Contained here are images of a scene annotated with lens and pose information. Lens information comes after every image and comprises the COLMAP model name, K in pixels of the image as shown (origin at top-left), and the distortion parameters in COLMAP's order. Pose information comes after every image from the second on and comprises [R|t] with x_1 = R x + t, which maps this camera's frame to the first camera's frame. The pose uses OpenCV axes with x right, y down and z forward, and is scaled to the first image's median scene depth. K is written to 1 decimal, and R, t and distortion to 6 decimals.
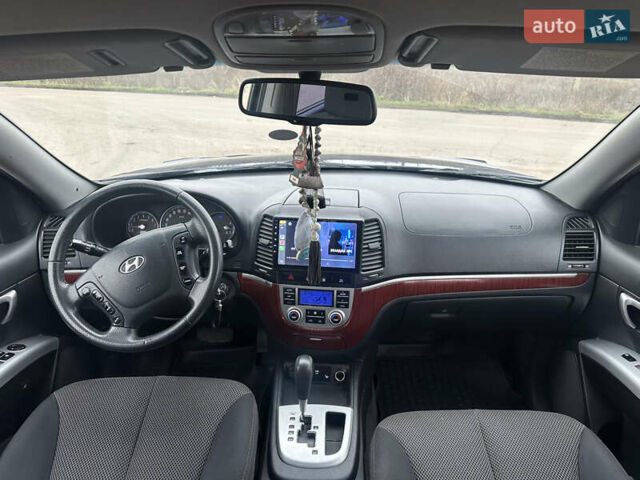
lens RADIAL K [[443.7, 0, 319.7], [0, 443.7, 236.6], [0, 0, 1]] dist [0.054856, -0.049607]
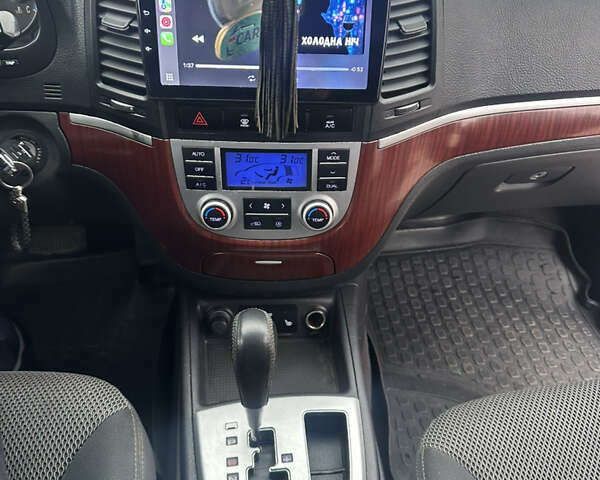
lens RADIAL K [[554.2, 0, 308.5], [0, 554.2, 247.4], [0, 0, 1]] dist [0.181103, -0.433862]
pose [[0.987251, -0.073210, 0.141337, -0.048603], [0.025375, 0.948983, 0.314305, 0.046046], [-0.157137, -0.306711, 0.938742, 0.495290]]
